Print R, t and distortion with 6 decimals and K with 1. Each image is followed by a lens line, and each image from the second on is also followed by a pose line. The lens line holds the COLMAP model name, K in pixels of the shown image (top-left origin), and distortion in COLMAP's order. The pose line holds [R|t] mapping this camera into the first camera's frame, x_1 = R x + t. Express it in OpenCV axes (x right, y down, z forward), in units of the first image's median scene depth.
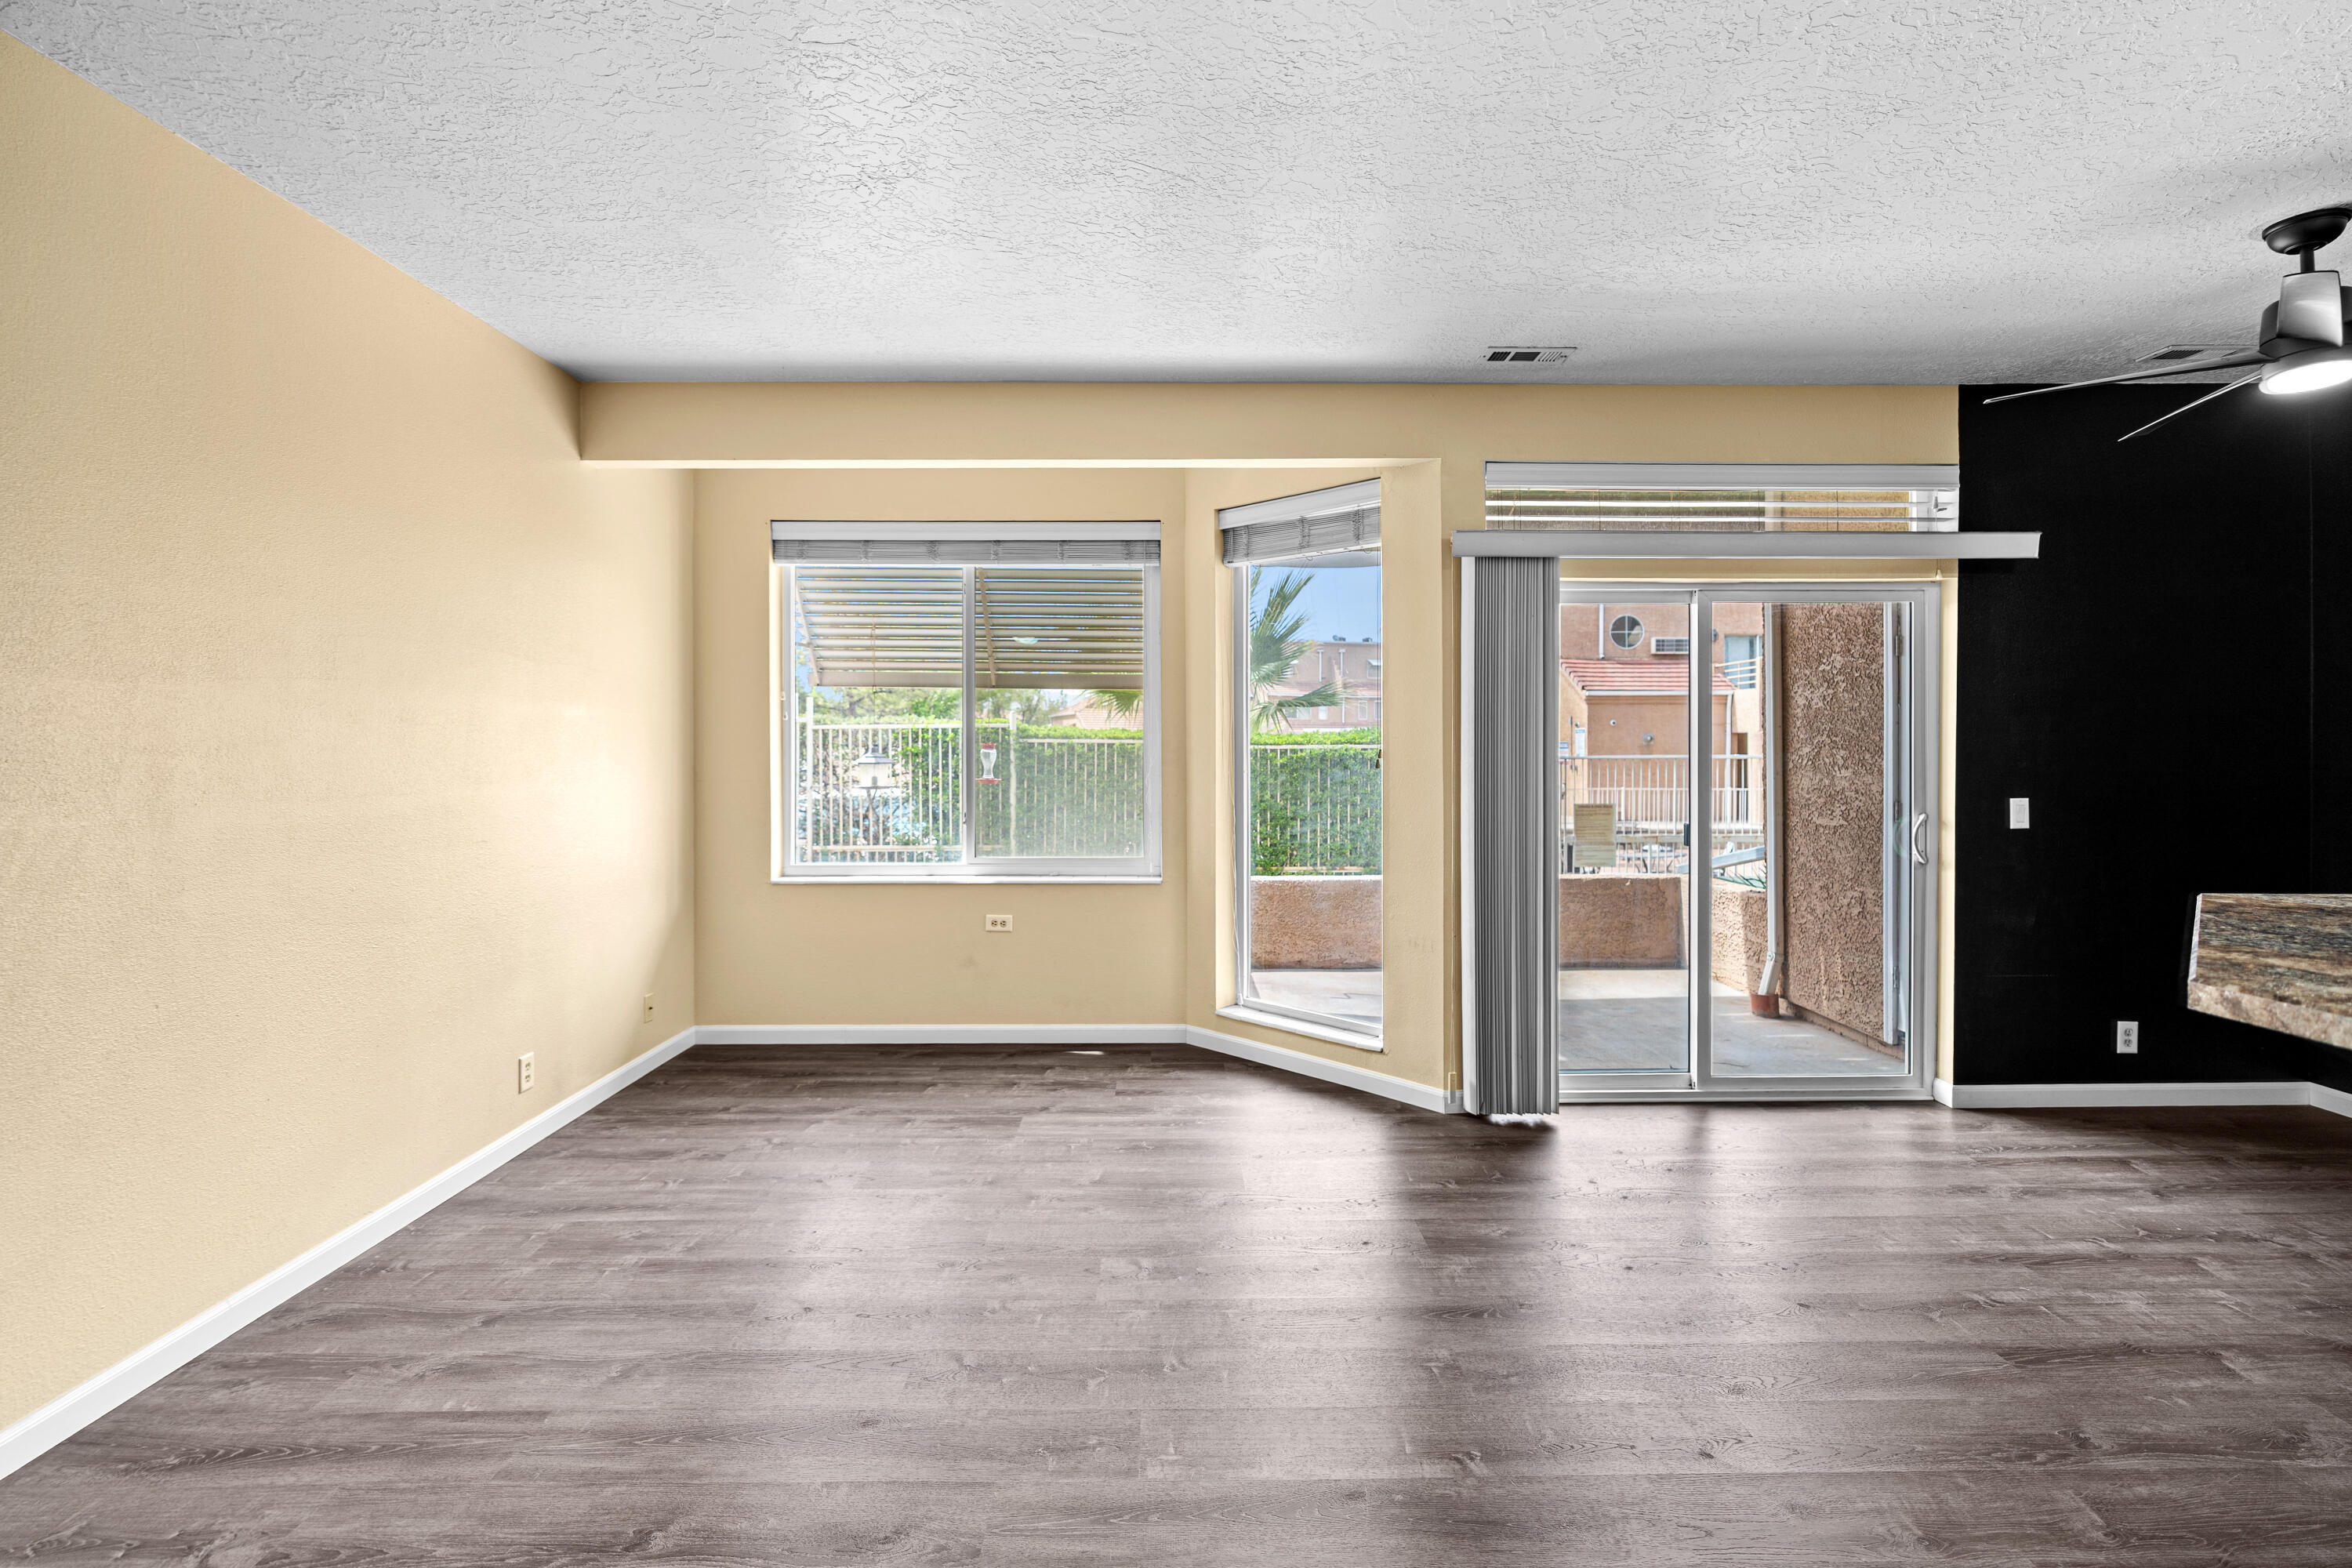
lens RADIAL K [[1083.8, 0, 1180.1], [0, 1083.8, 755.4], [0, 0, 1]] dist [-0.012325, 0.006097]
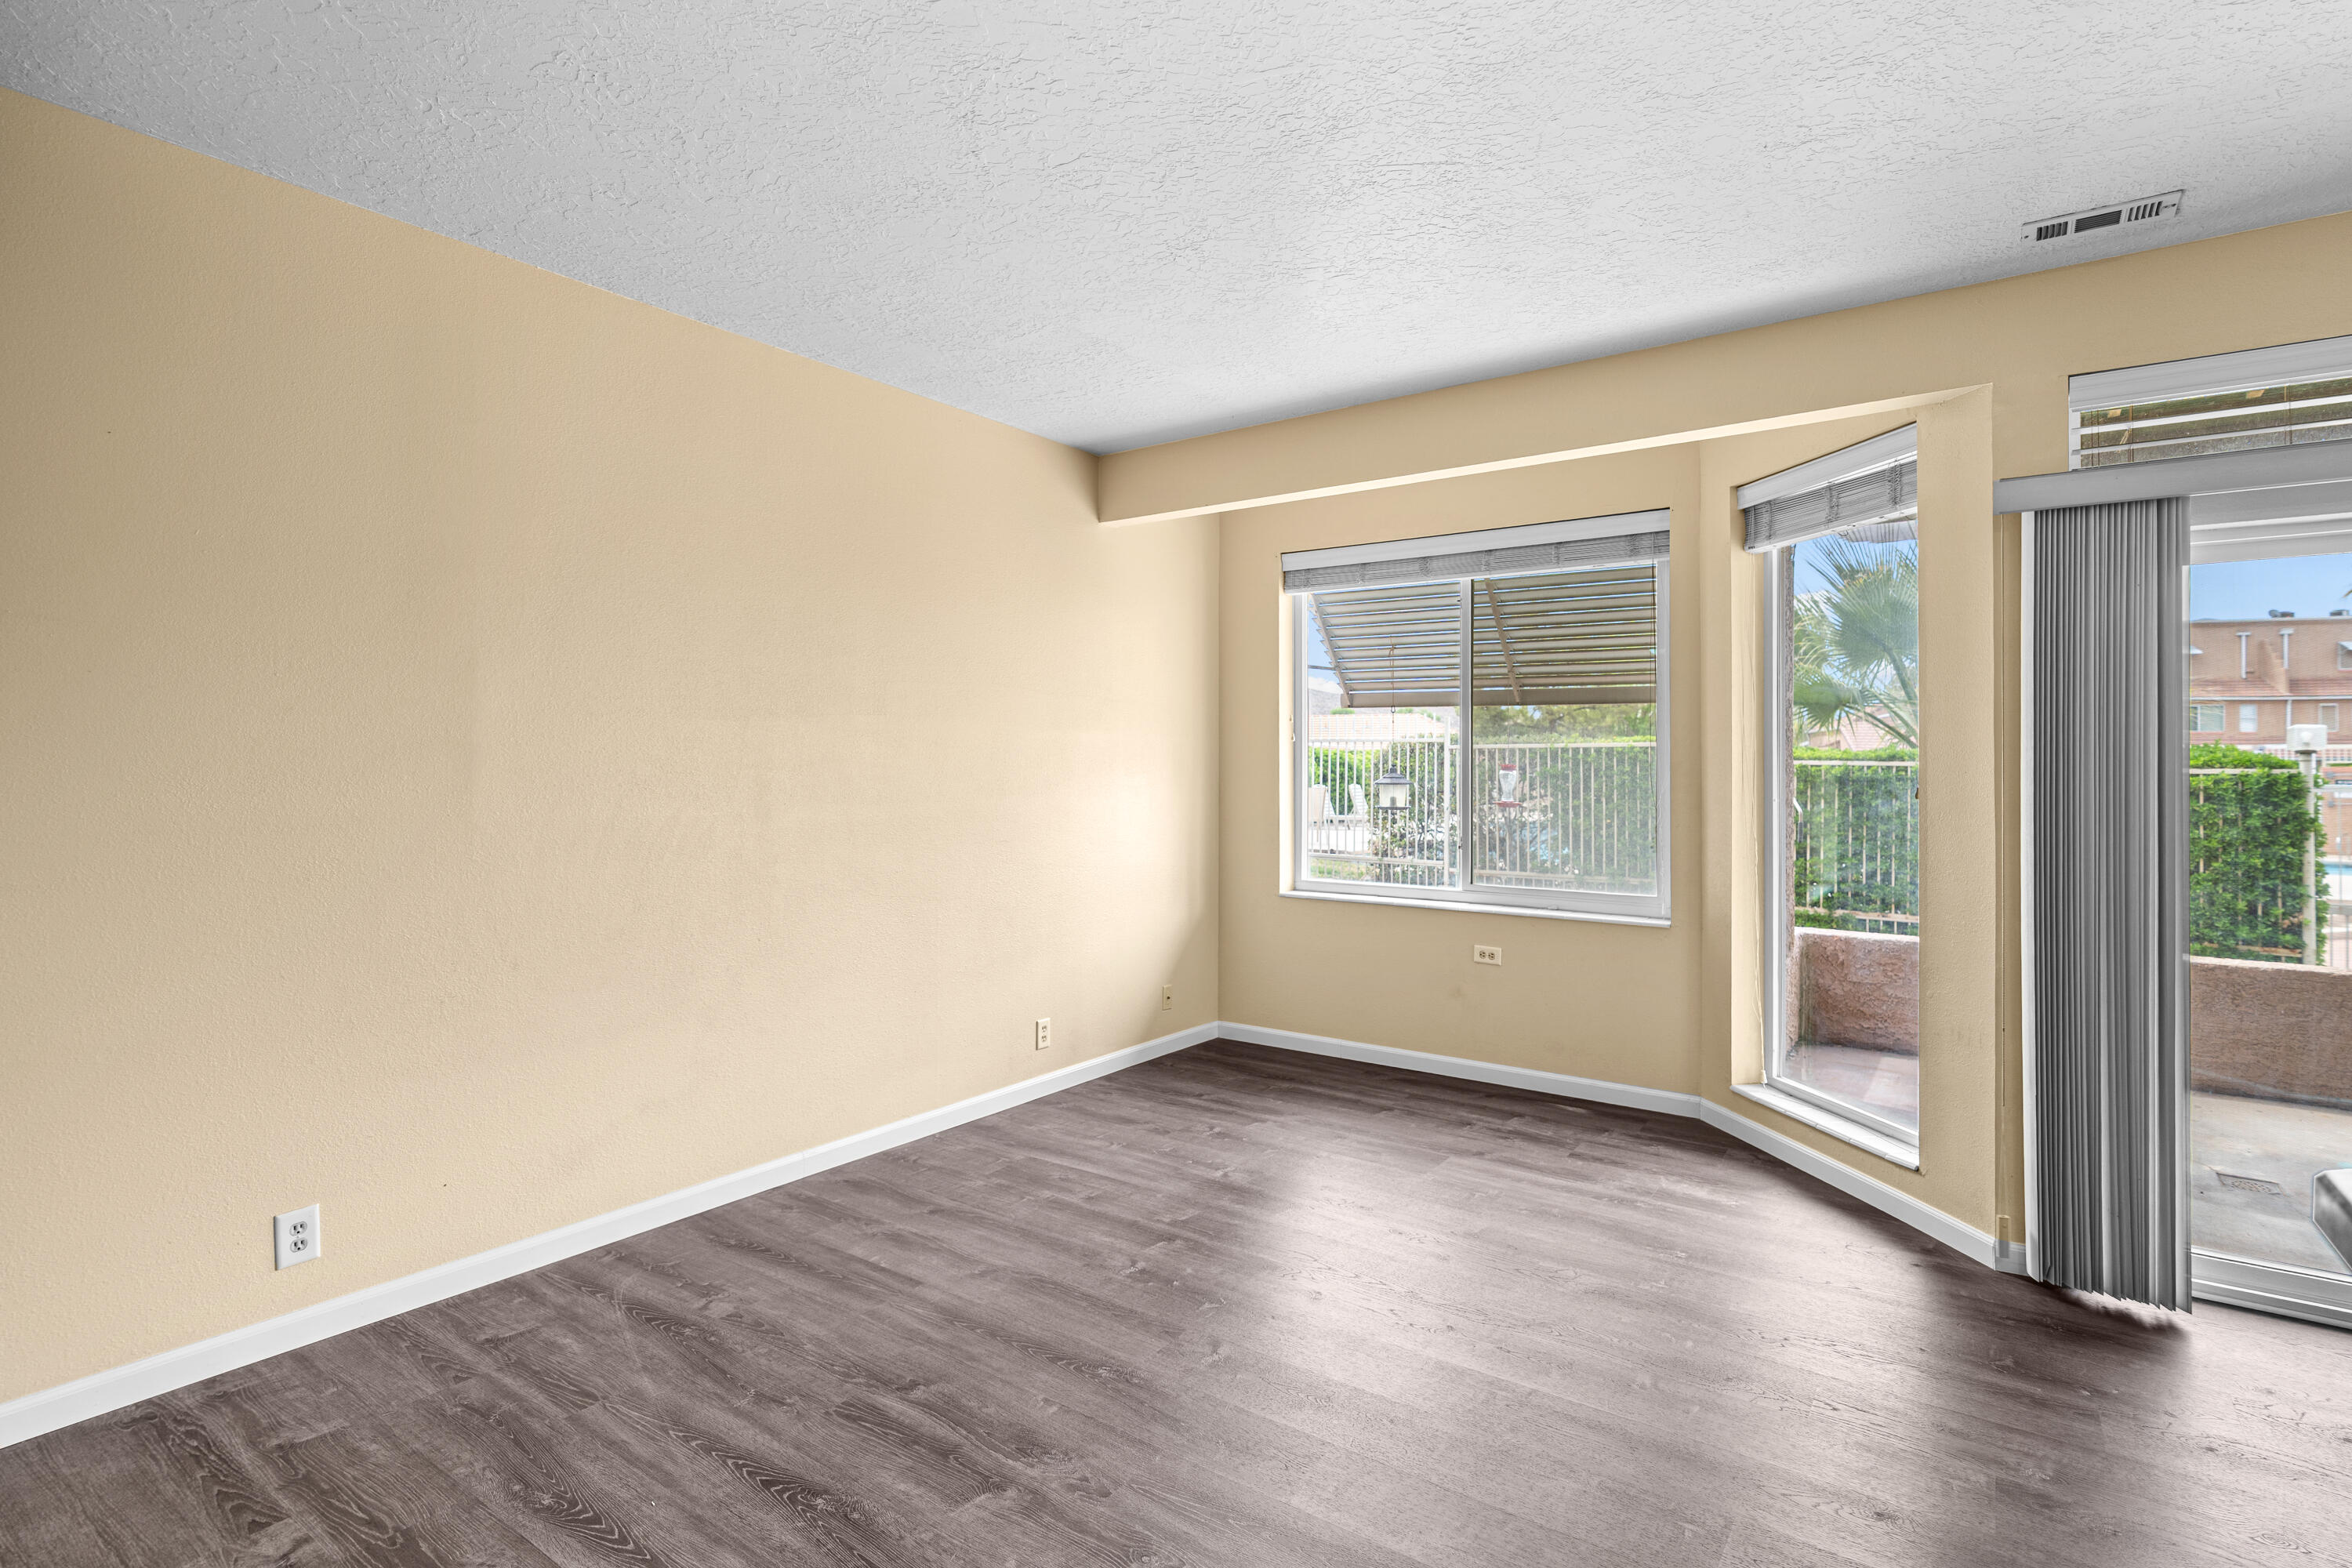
lens RADIAL K [[1154.0, 0, 1180.7], [0, 1154.0, 766.0], [0, 0, 1]] dist [-0.004054, 0.000175]
pose [[0.806127, 0.005315, -0.591718, 0.256980], [-0.010659, 0.999928, -0.005539, -0.001541], [0.591646, 0.010772, 0.806126, 0.036729]]
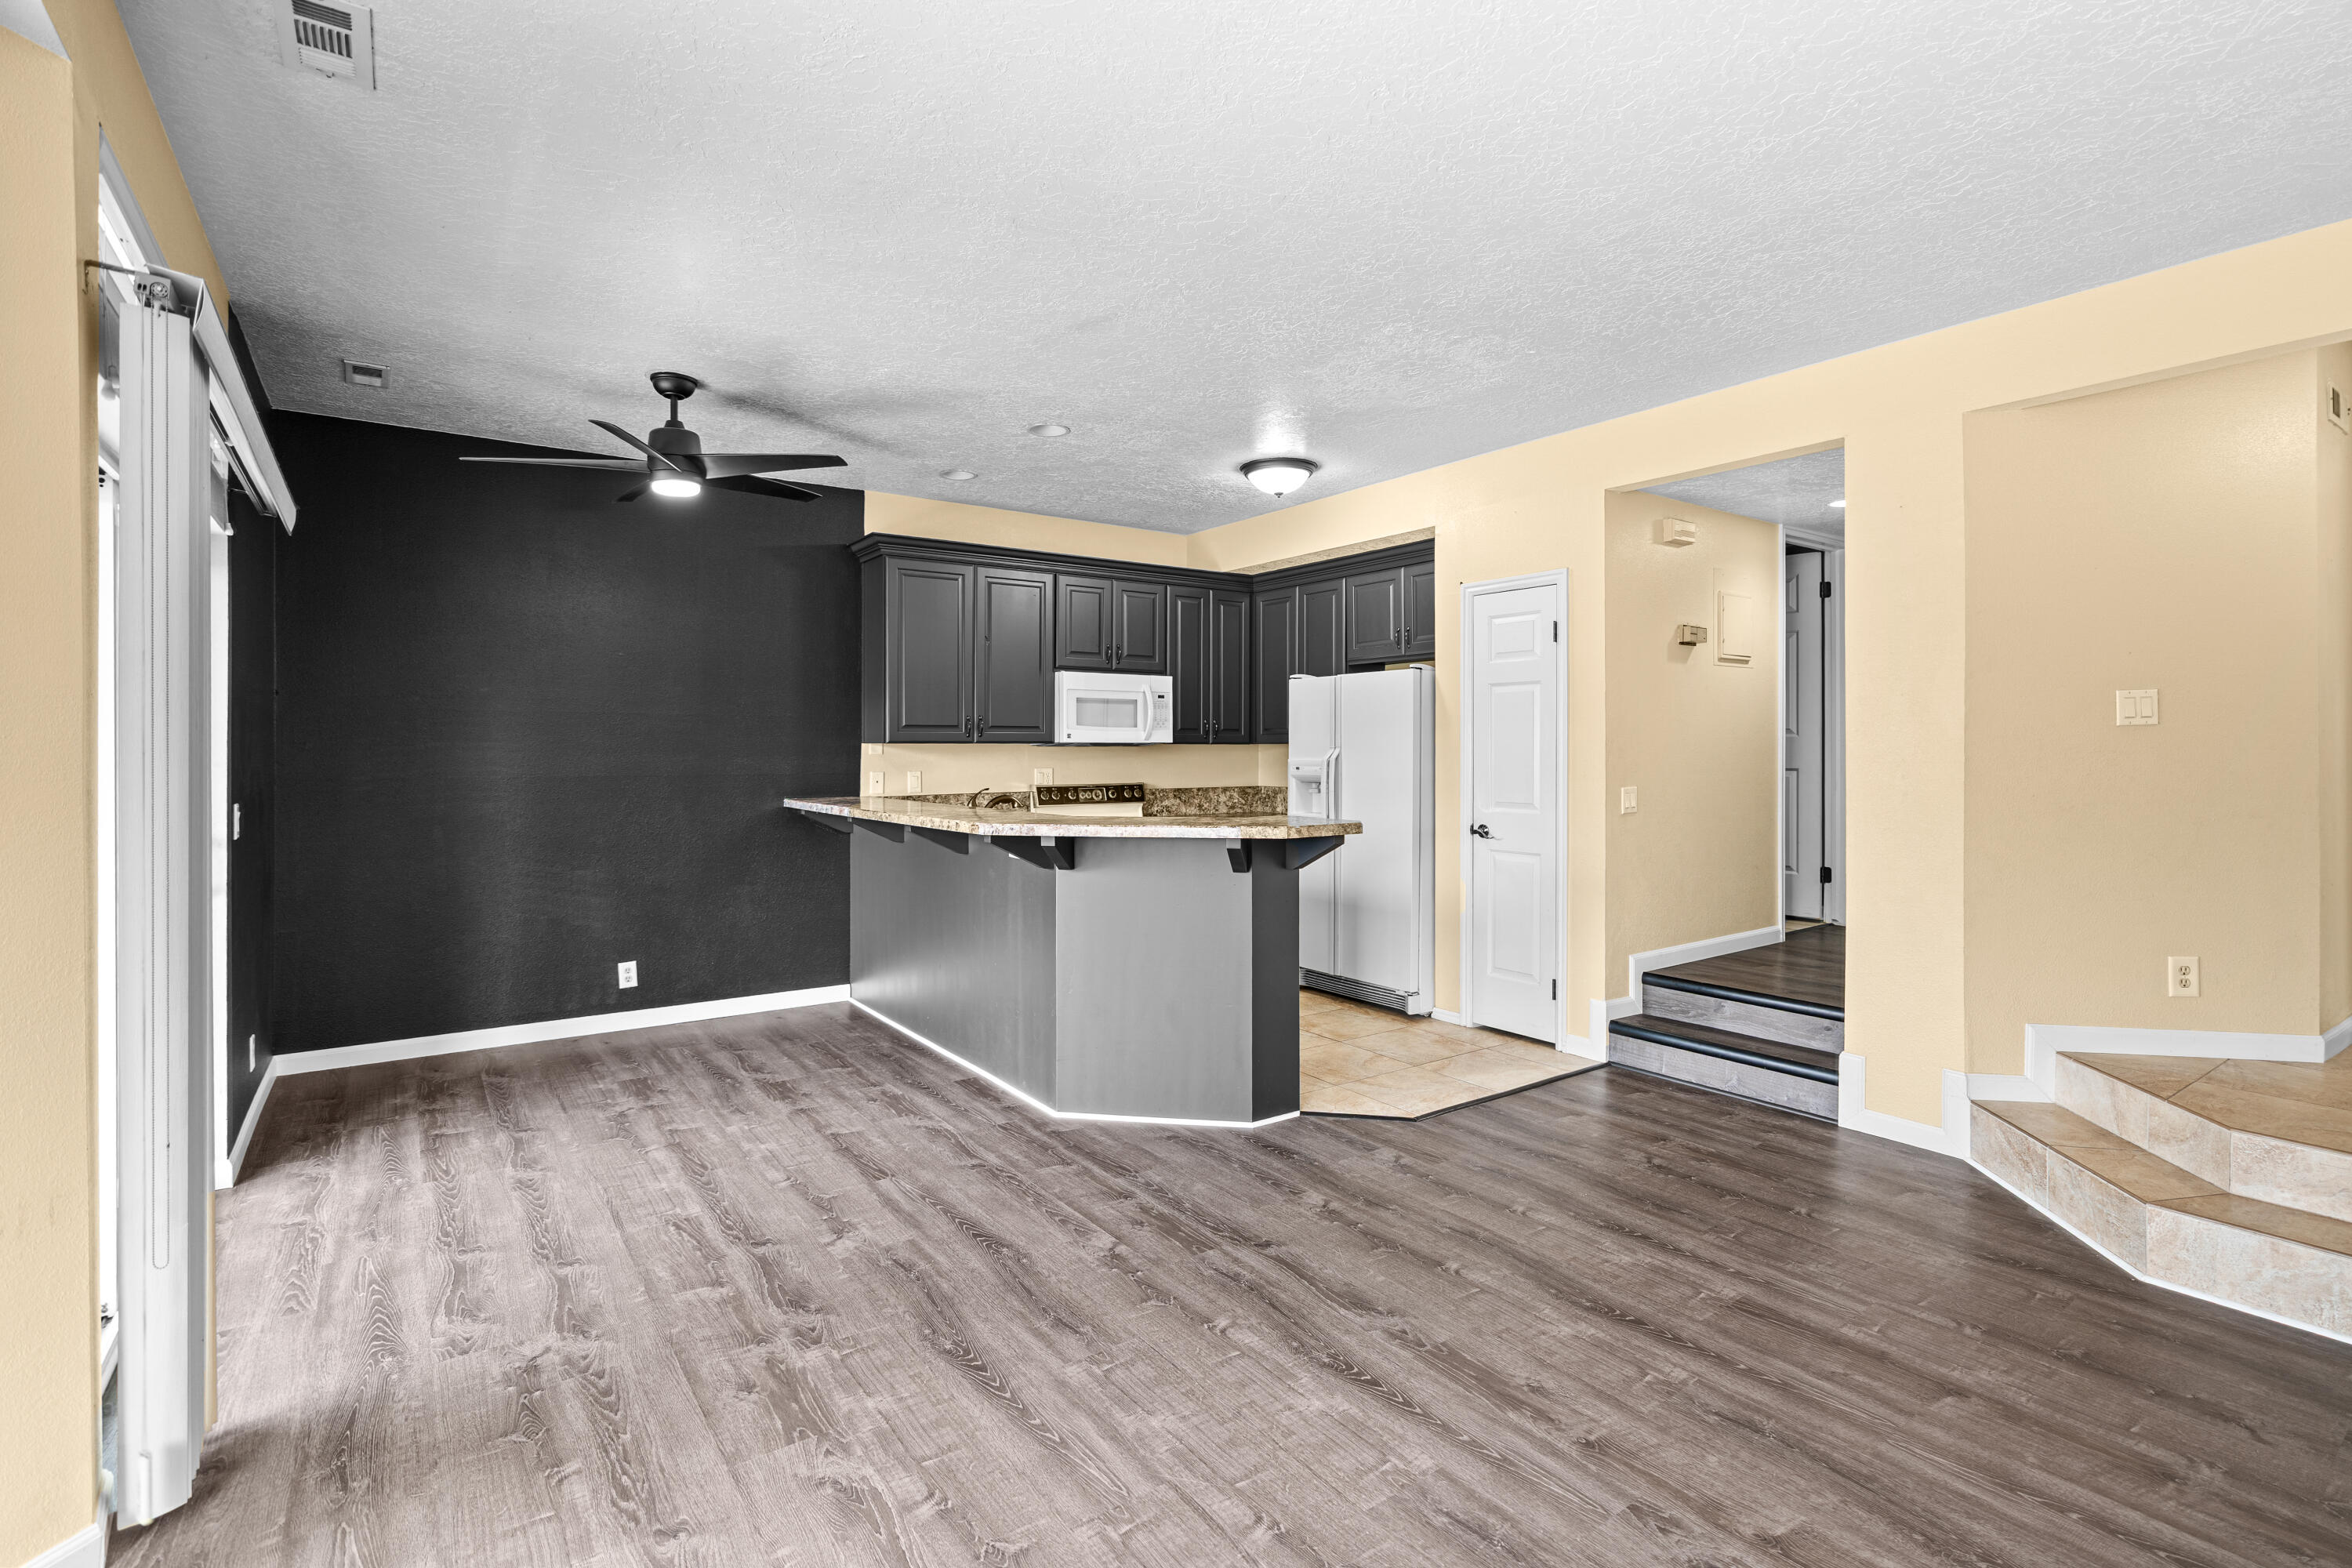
lens RADIAL K [[1078.3, 0, 1172.9], [0, 1078.3, 749.5], [0, 0, 1]] dist [-0.009603, 0.000574]
pose [[-0.570117, 0.001902, 0.821562, -0.357052], [0.008306, 0.999960, 0.003449, -0.000182], [-0.821522, 0.008791, -0.570109, 0.884504]]
